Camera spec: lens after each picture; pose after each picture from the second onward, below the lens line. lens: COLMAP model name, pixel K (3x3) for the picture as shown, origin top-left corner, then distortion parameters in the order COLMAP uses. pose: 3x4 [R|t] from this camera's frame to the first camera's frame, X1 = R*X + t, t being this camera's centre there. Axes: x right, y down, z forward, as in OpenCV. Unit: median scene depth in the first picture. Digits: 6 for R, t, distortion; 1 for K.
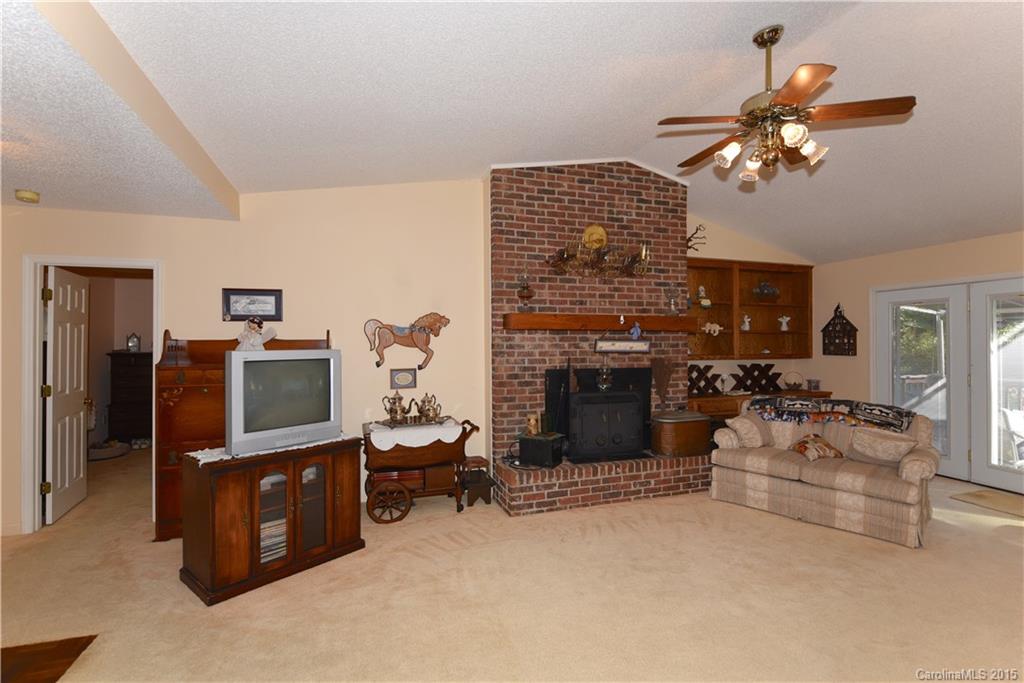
lens RADIAL K [[479.8, 0, 512.0], [0, 479.8, 341.5], [0, 0, 1]] dist [0.000186, 0.000088]
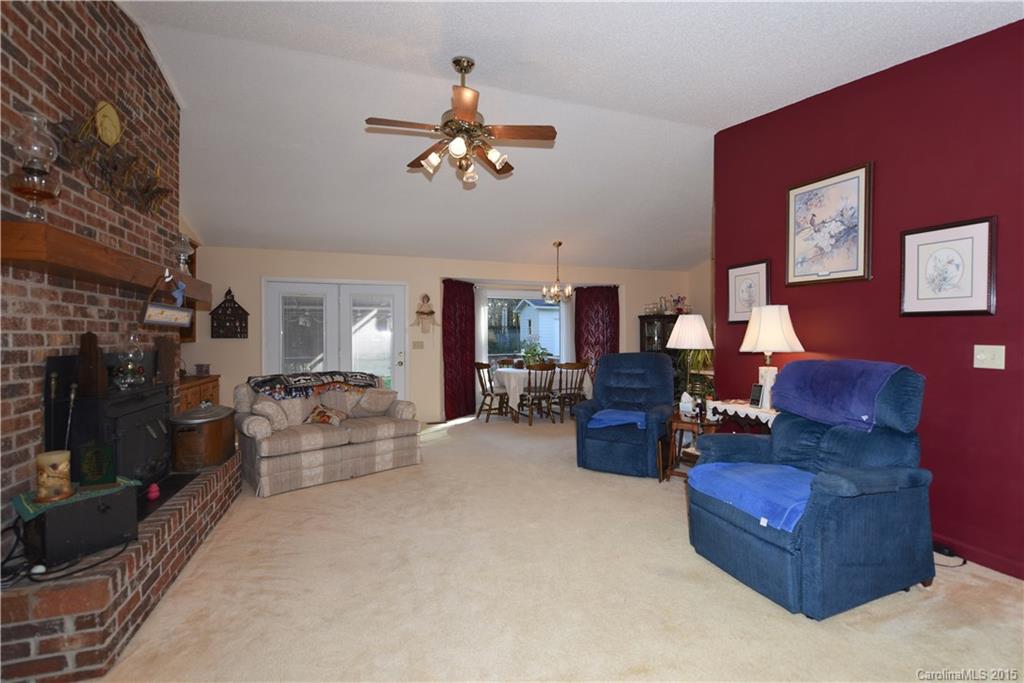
lens RADIAL K [[443.3, 0, 512.0], [0, 443.3, 341.5], [0, 0, 1]] dist [-0.003474, -0.000544]
pose [[-0.011341, -0.006227, 0.999916, -0.374904], [-0.001705, 0.999979, 0.006208, 0.039607], [-0.999934, -0.001634, -0.011351, 0.548130]]
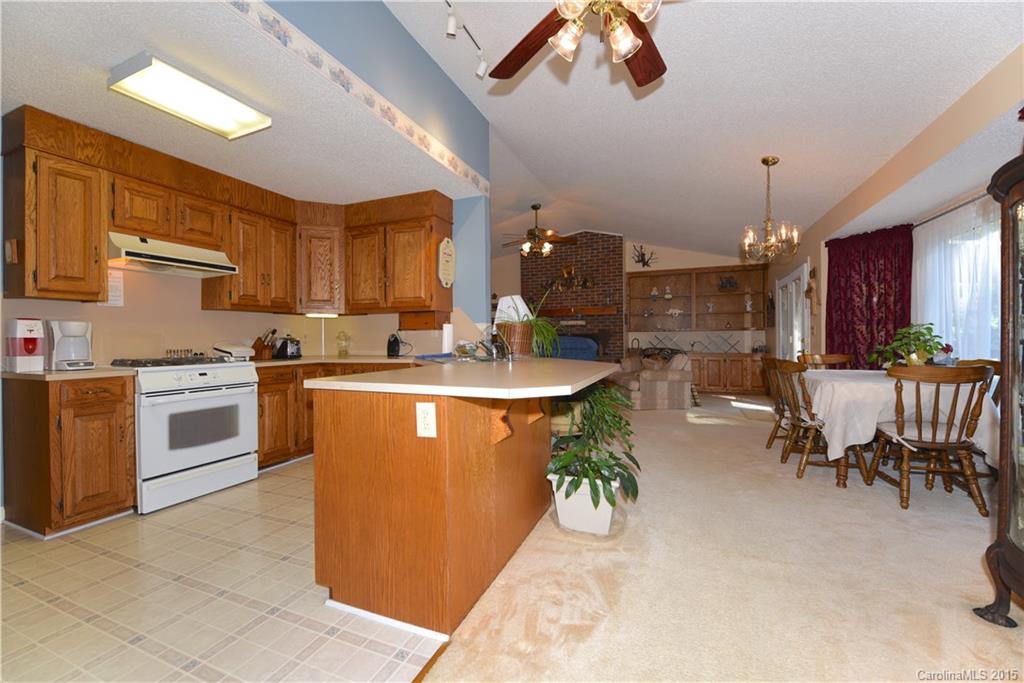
lens RADIAL K [[410.3, 0, 512.0], [0, 410.3, 341.5], [0, 0, 1]] dist [-0.018194, -0.000207]
pose [[0.760957, -0.000219, -0.648802, 1.216502], [0.009952, 0.999886, 0.011334, 0.069130], [0.648726, -0.015082, 0.760873, -0.551956]]
